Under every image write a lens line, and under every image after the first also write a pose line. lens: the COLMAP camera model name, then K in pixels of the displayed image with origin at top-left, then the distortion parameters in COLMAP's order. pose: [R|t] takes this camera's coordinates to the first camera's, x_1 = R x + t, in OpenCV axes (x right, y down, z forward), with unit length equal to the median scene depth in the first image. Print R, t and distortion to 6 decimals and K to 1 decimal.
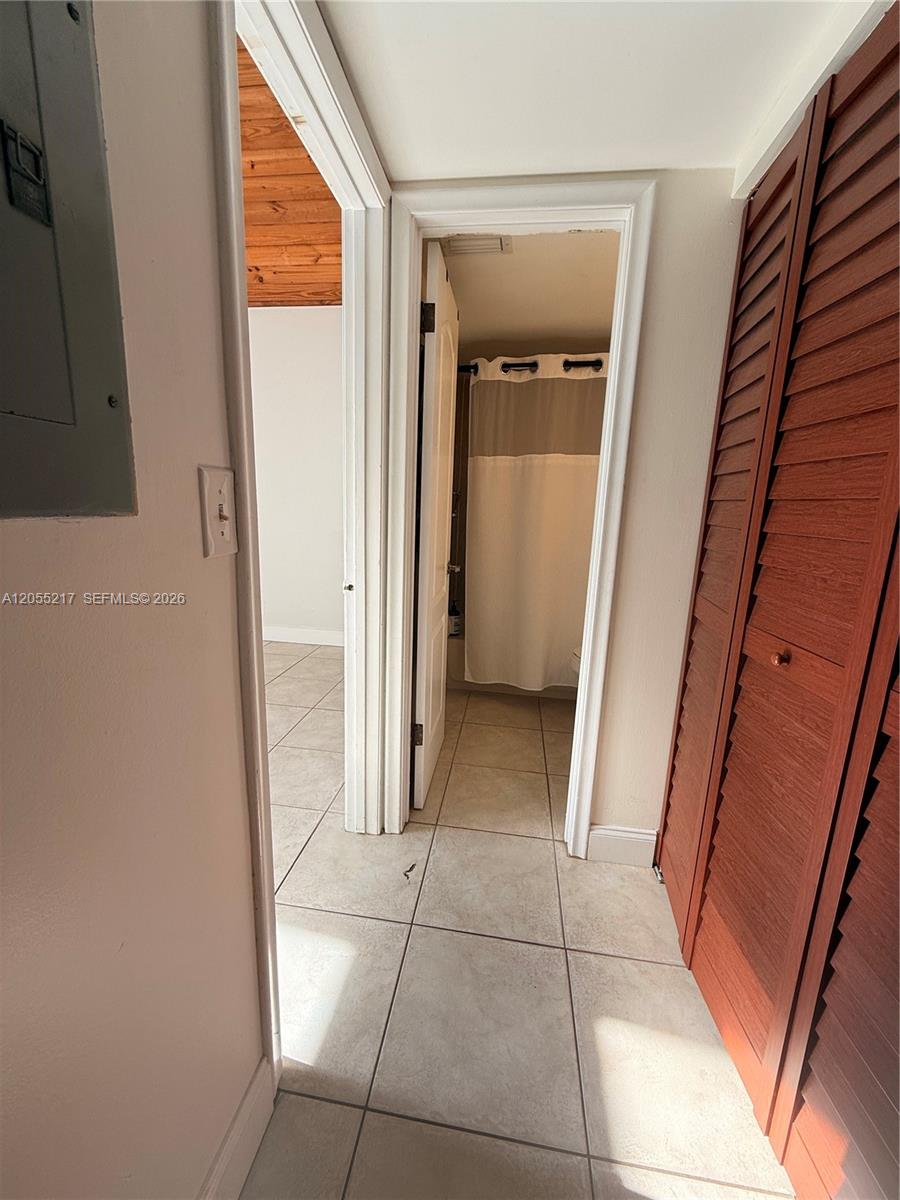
lens RADIAL K [[478.3, 0, 451.1], [0, 478.3, 600.3], [0, 0, 1]] dist [-0.001594, 0.000180]
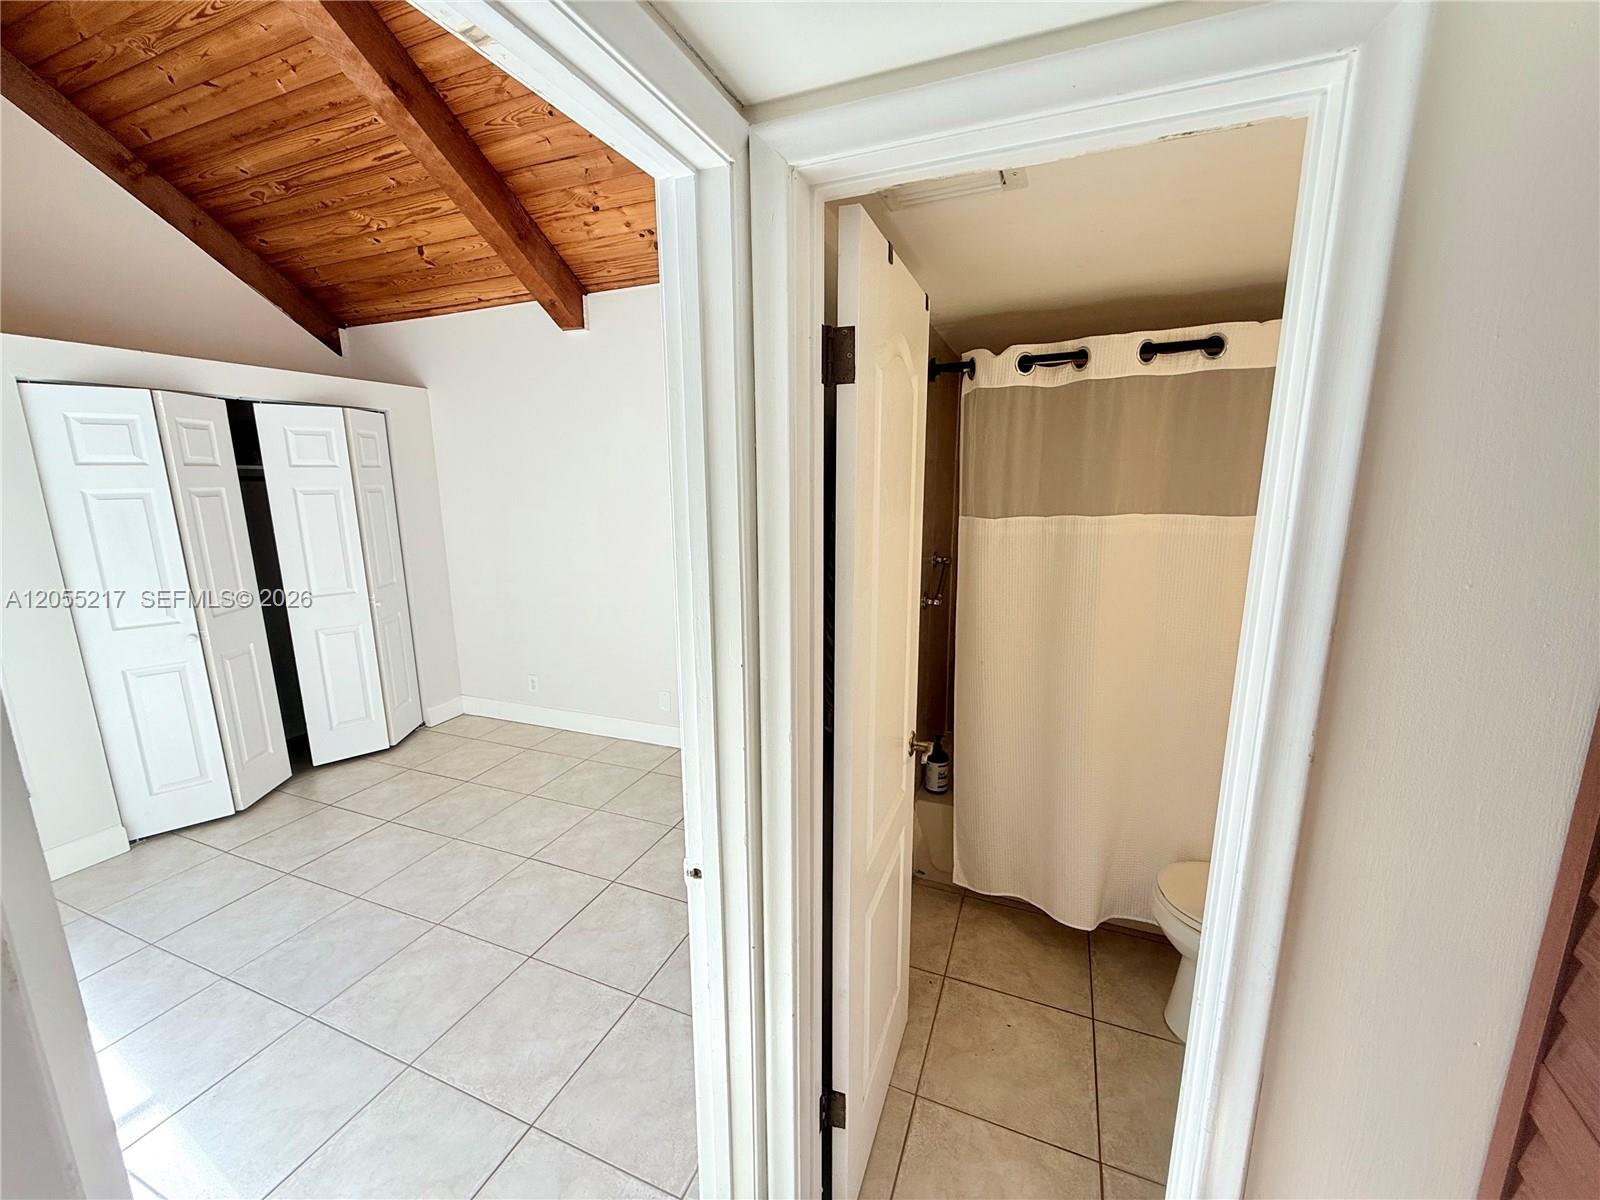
lens RADIAL K [[637.8, 0, 796.4], [0, 637.8, 603.3], [0, 0, 1]] dist [-0.001594, 0.000180]
pose [[0.966867, 0.006282, -0.255202, 0.047491], [-0.007166, 0.999971, -0.002535, -0.207369], [0.255178, 0.004280, 0.966885, 0.218650]]
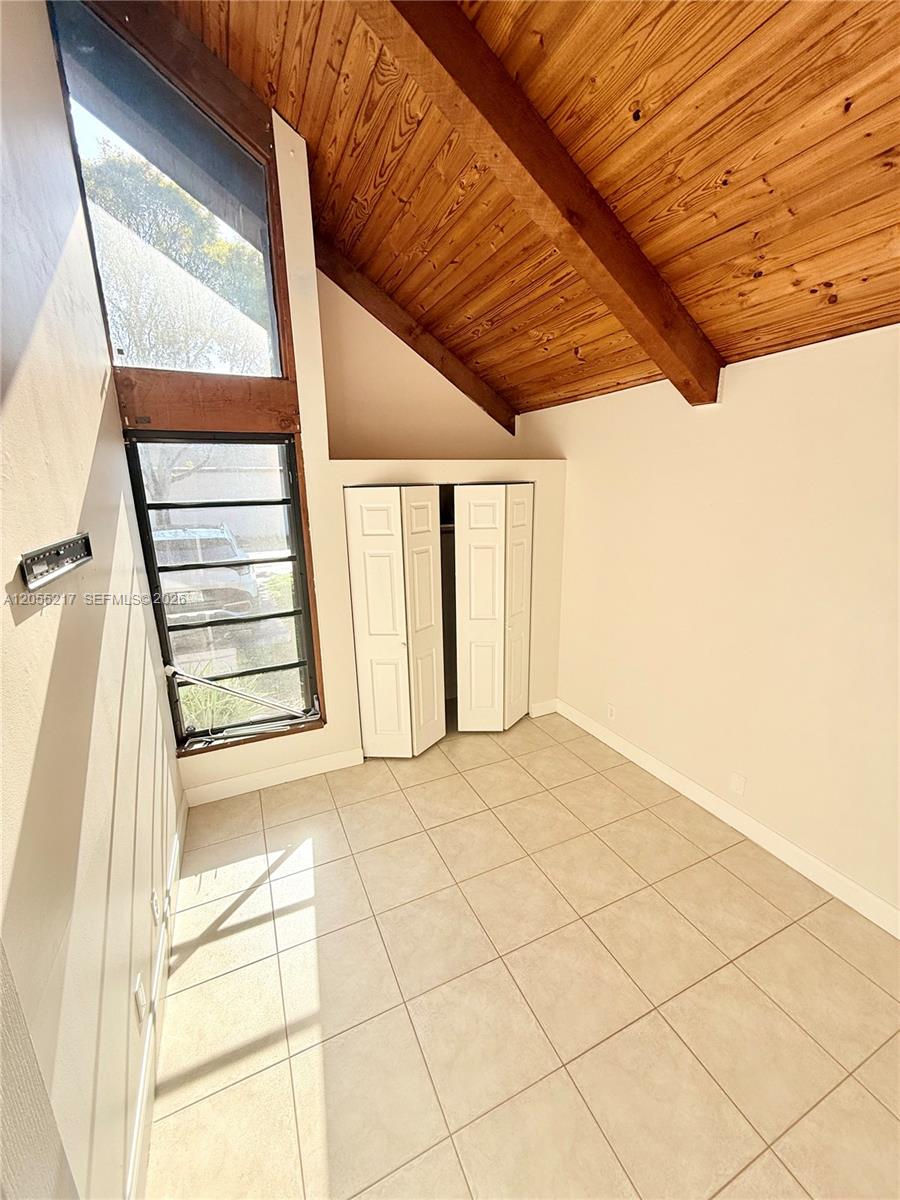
lens RADIAL K [[478.3, 0, 450.8], [0, 478.3, 600.7], [0, 0, 1]] dist [-0.001594, 0.000180]
pose [[0.536453, 0.158524, -0.828908, -0.150007], [-0.127557, 0.986146, 0.106043, -0.427017], [0.834235, 0.048846, 0.549242, 0.430704]]
